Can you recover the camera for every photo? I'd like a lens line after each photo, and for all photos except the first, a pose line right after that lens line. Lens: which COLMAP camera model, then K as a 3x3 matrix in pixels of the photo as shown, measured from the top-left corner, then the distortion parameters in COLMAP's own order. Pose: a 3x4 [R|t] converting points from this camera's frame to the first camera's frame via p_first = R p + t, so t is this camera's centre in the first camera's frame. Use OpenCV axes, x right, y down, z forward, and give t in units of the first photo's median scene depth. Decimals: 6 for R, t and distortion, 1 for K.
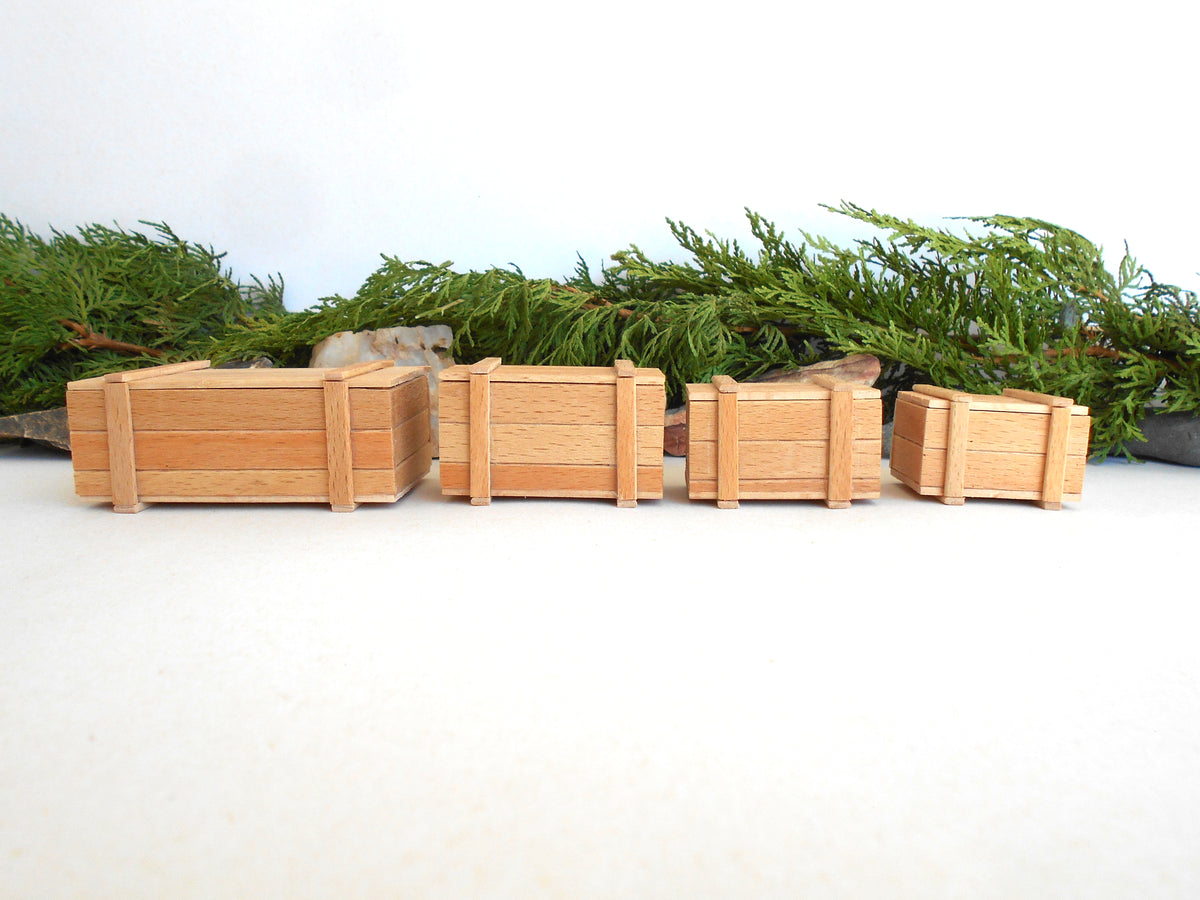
lens RADIAL K [[1036.8, 0, 606.0], [0, 1036.8, 443.7], [0, 0, 1]] dist [-0.025637, 0.026929]
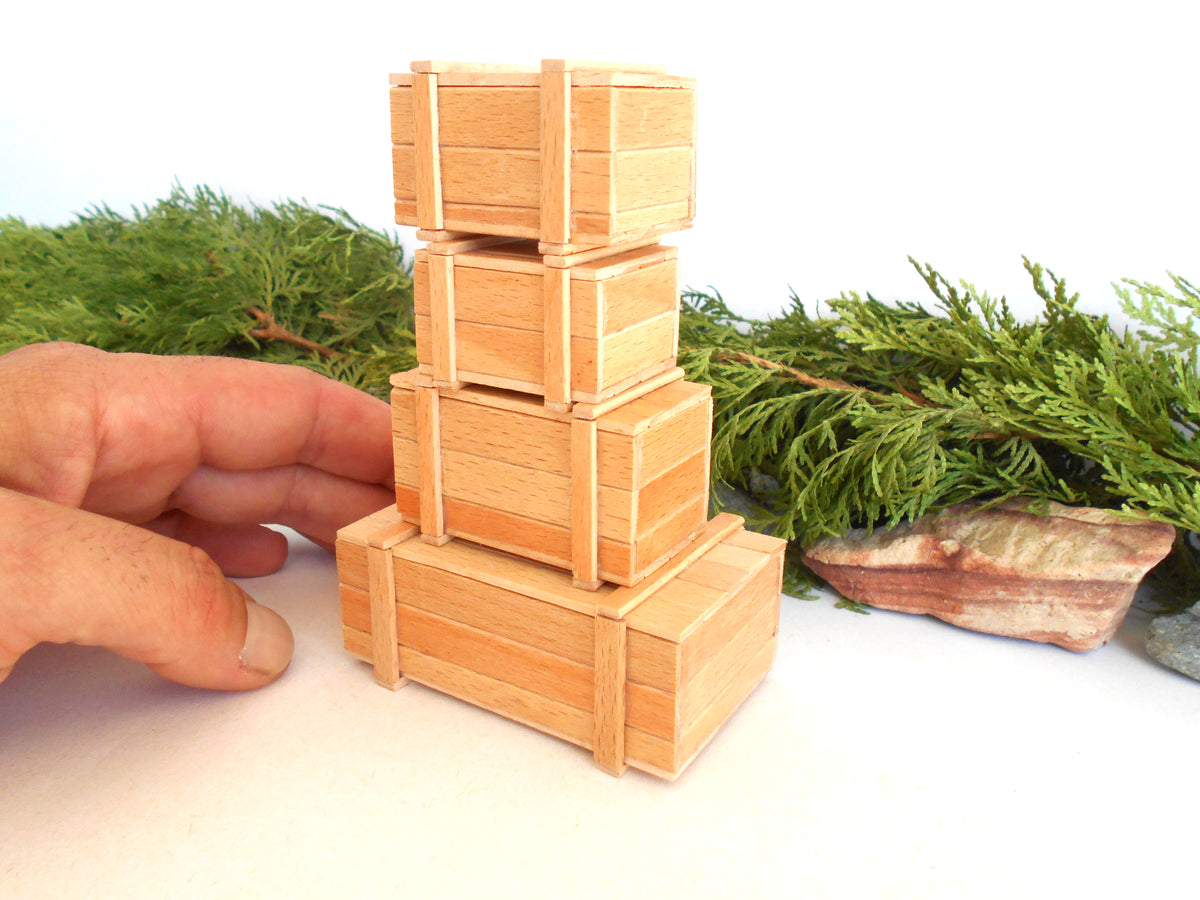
lens RADIAL K [[1047.0, 0, 598.4], [0, 1047.0, 448.3], [0, 0, 1]] dist [-0.019202, 0.020526]
pose [[0.918130, 0.153270, -0.365440, 0.150158], [-0.085156, 0.976941, 0.195794, -0.216095], [0.387022, -0.148645, 0.910010, 0.234136]]
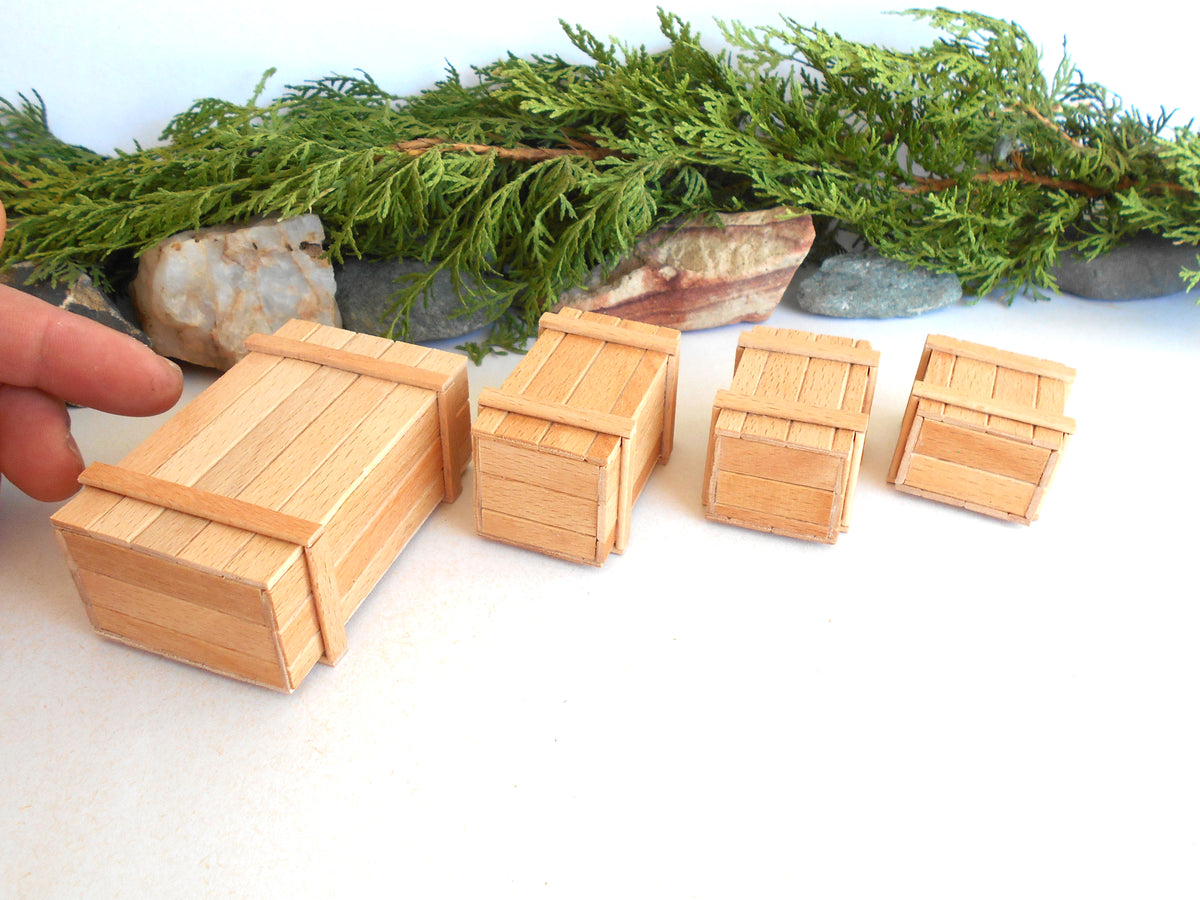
lens RADIAL K [[1036.8, 0, 609.0], [0, 1036.8, 446.5], [0, 0, 1]] dist [-0.025637, 0.026929]
pose [[0.968542, -0.126826, 0.214106, -0.118100], [0.007317, 0.874523, 0.484930, -0.321356], [-0.248742, -0.468108, 0.847940, 0.170395]]
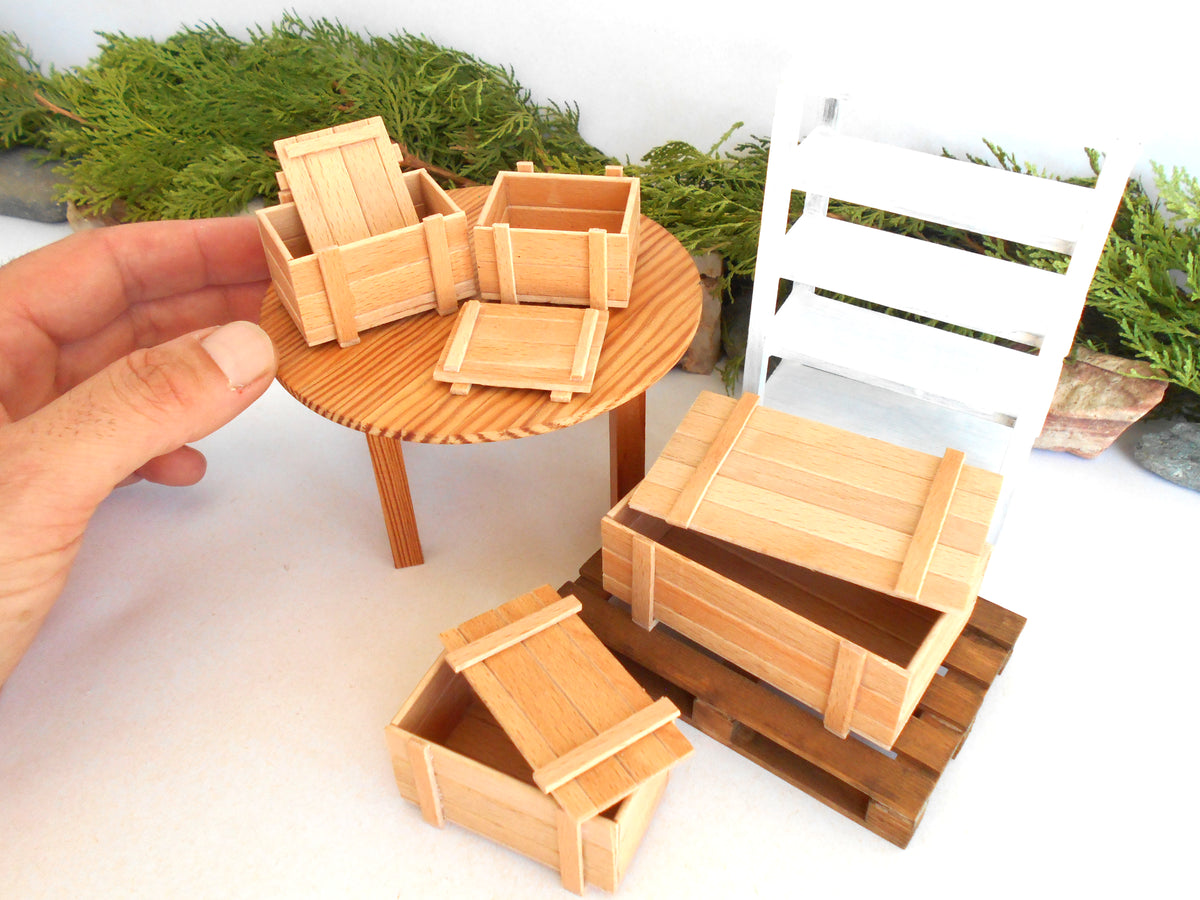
lens RADIAL K [[1047.0, 0, 610.8], [0, 1047.0, 432.5], [0, 0, 1]] dist [-0.019202, 0.020526]
pose [[0.936264, 0.228780, -0.266589, 0.056528], [-0.046824, 0.833369, 0.550729, -0.490023], [0.348163, -0.503145, 0.790966, 0.074491]]
